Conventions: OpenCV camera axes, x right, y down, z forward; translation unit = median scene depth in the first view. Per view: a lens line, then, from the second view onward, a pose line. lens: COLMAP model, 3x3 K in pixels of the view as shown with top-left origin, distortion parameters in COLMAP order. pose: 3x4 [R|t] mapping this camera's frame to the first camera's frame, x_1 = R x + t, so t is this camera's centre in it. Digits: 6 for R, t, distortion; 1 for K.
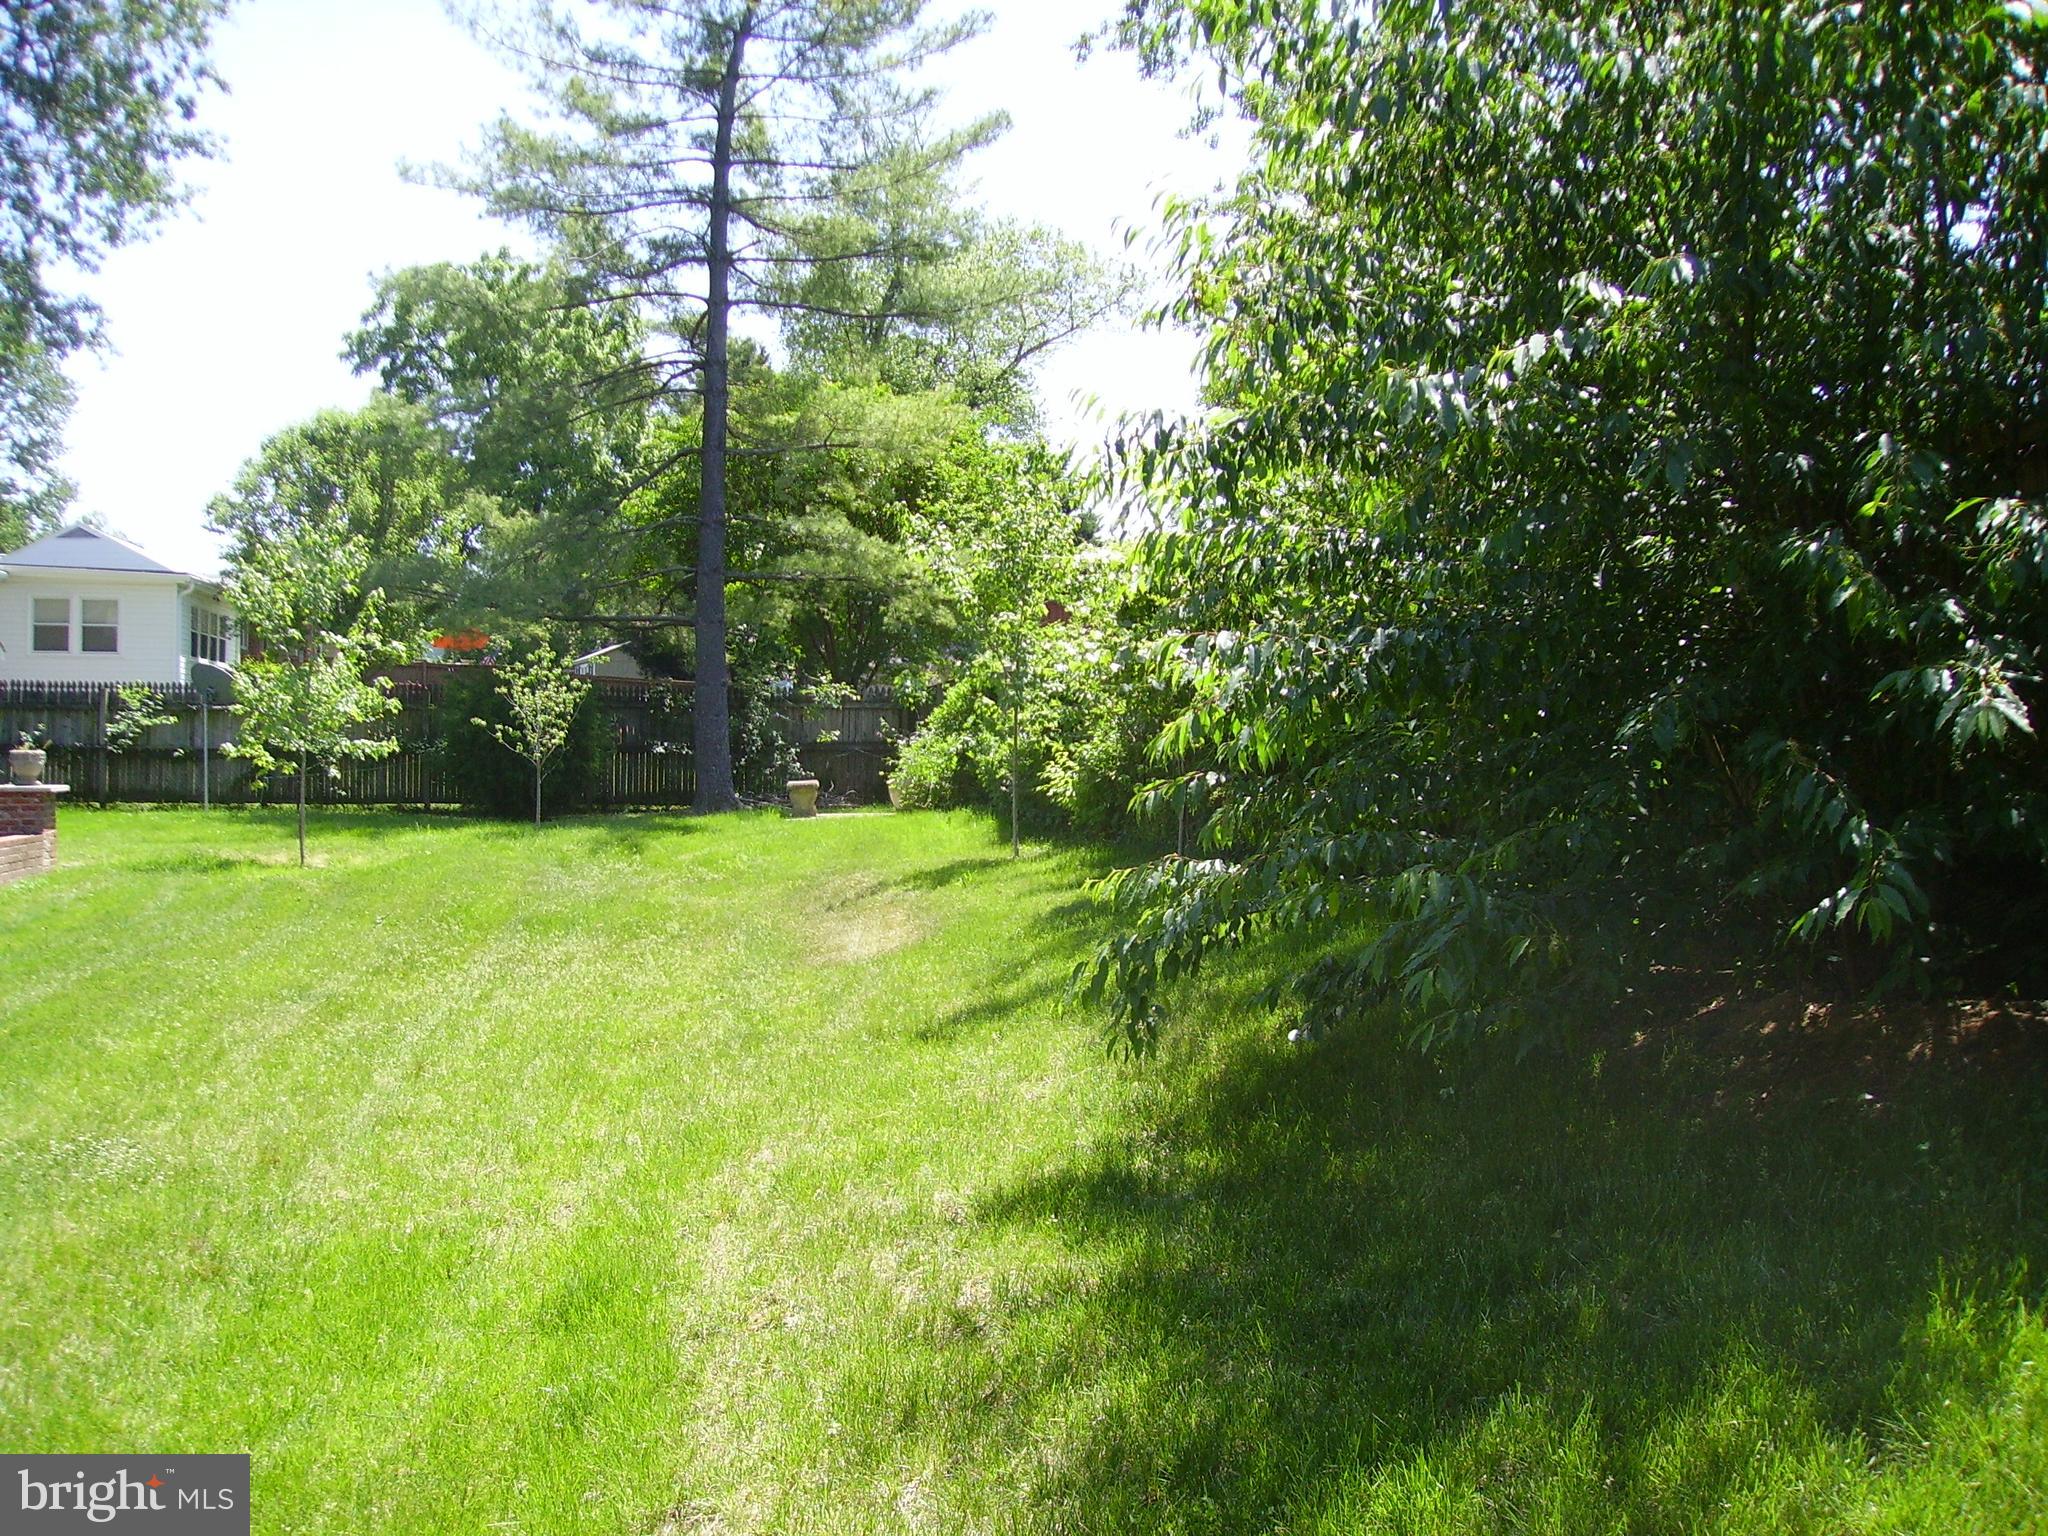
lens RADIAL K [[2103.2, 0, 1024.0], [0, 2103.2, 768.0], [0, 0, 1]] dist [-0.123933, 0.035795]
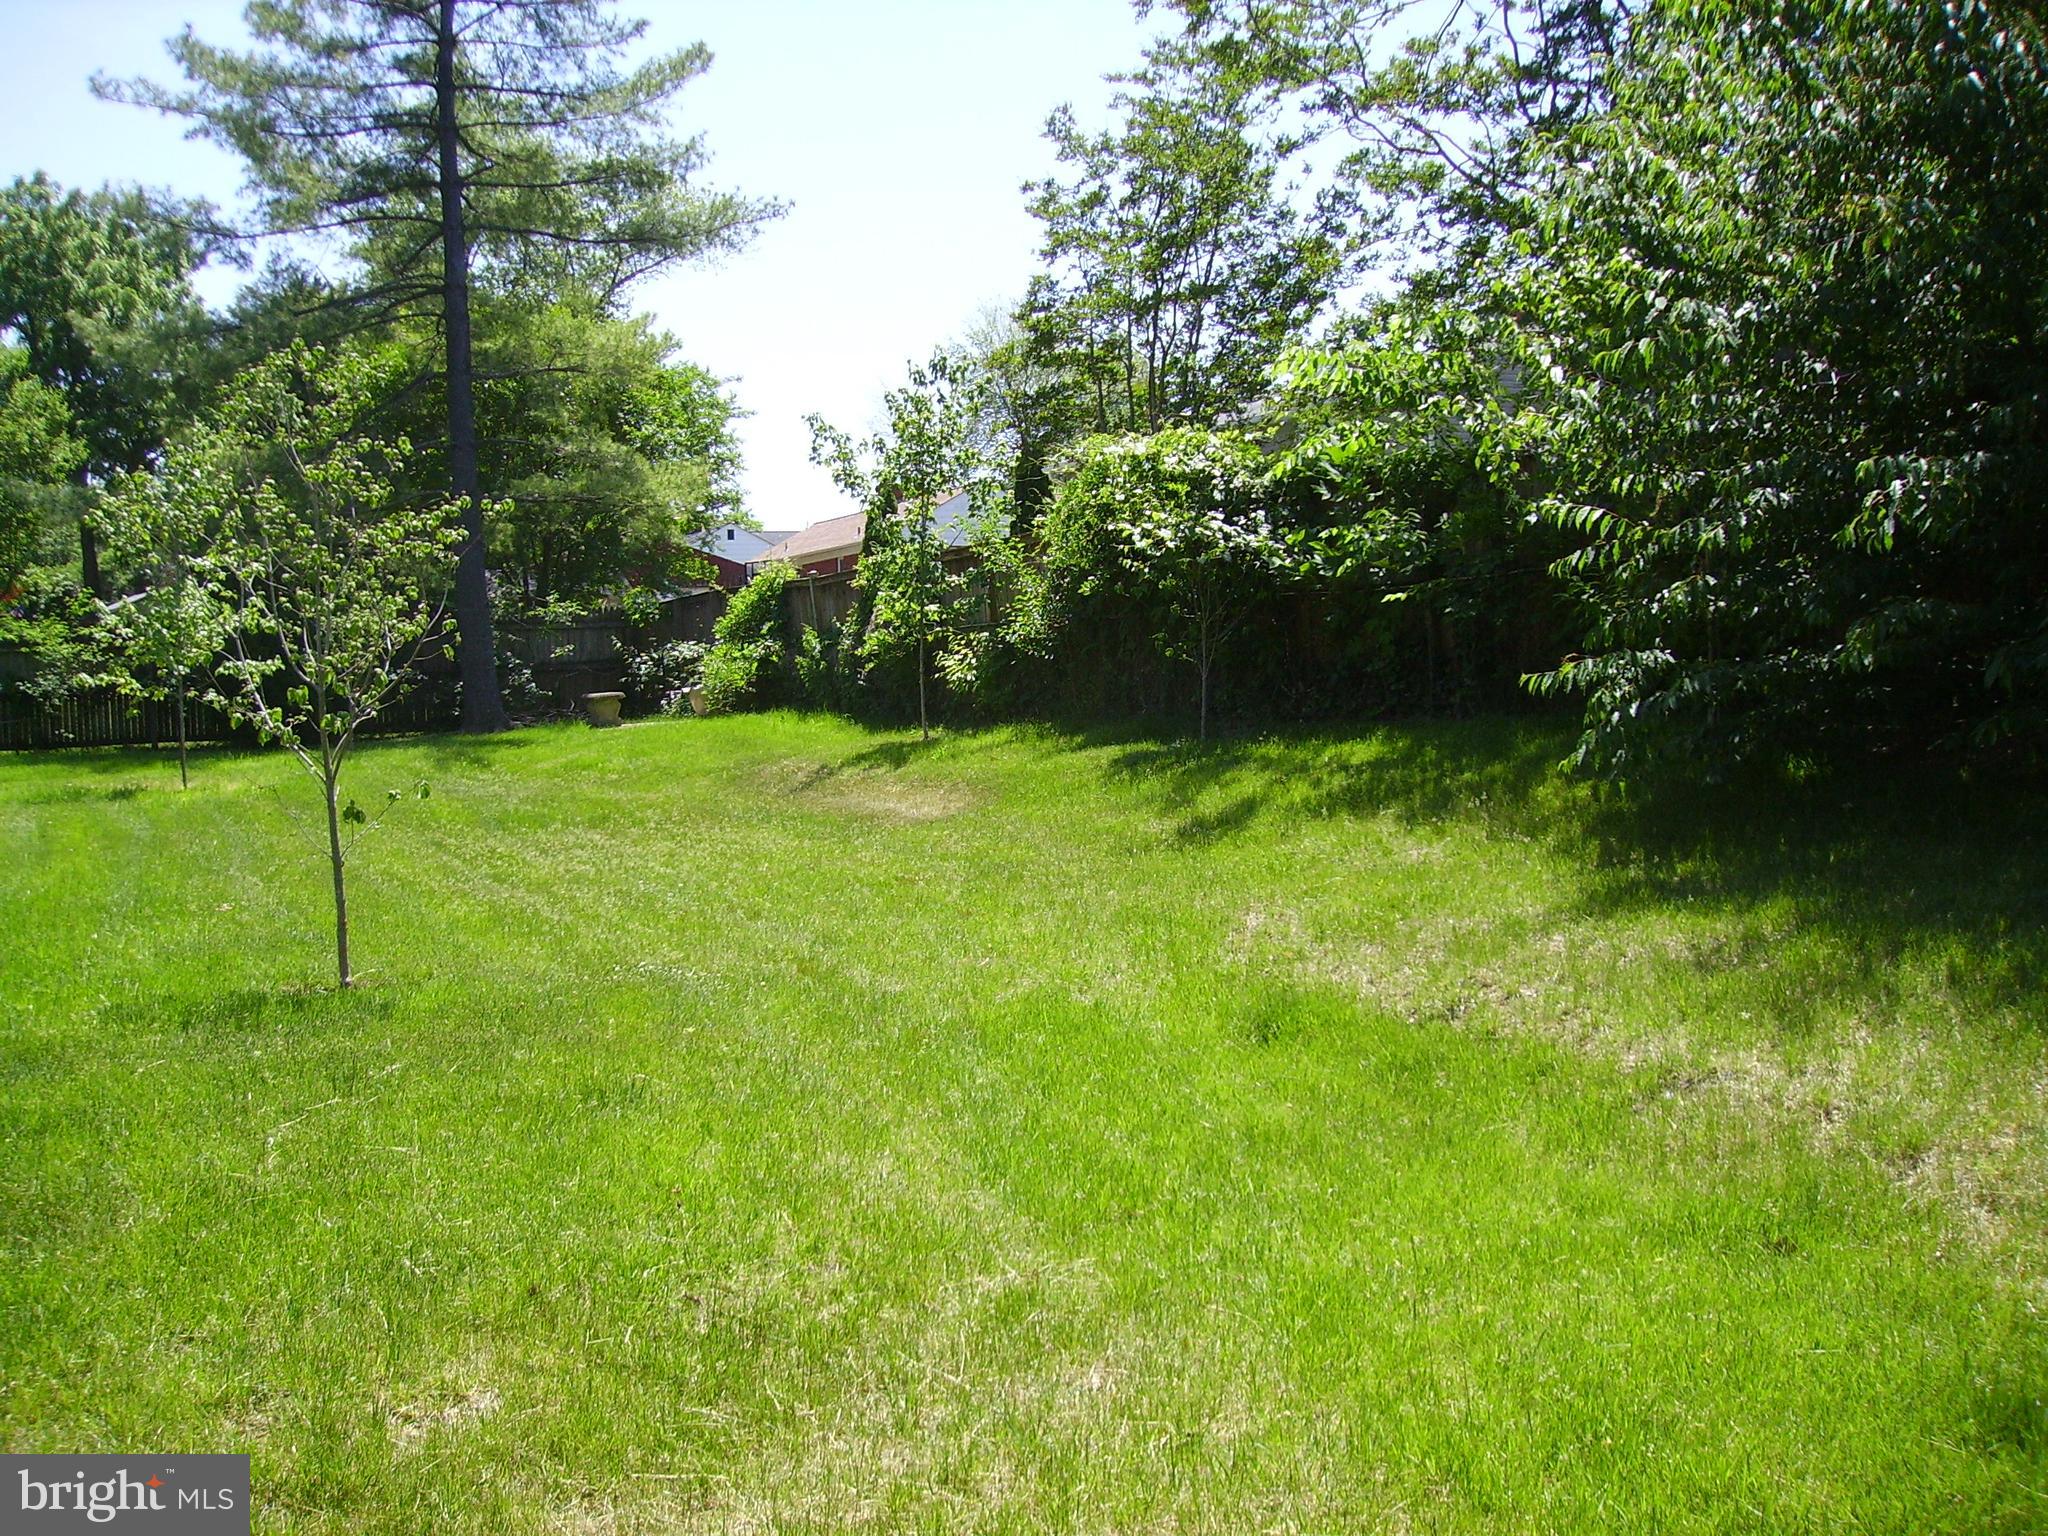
lens RADIAL K [[2103.2, 0, 1024.0], [0, 2103.2, 768.0], [0, 0, 1]] dist [-0.123933, 0.035795]
pose [[0.956974, -0.055150, 0.284883, -0.175779], [0.046919, 0.998263, 0.035641, 0.013944], [-0.286354, -0.020741, 0.957899, -0.036004]]
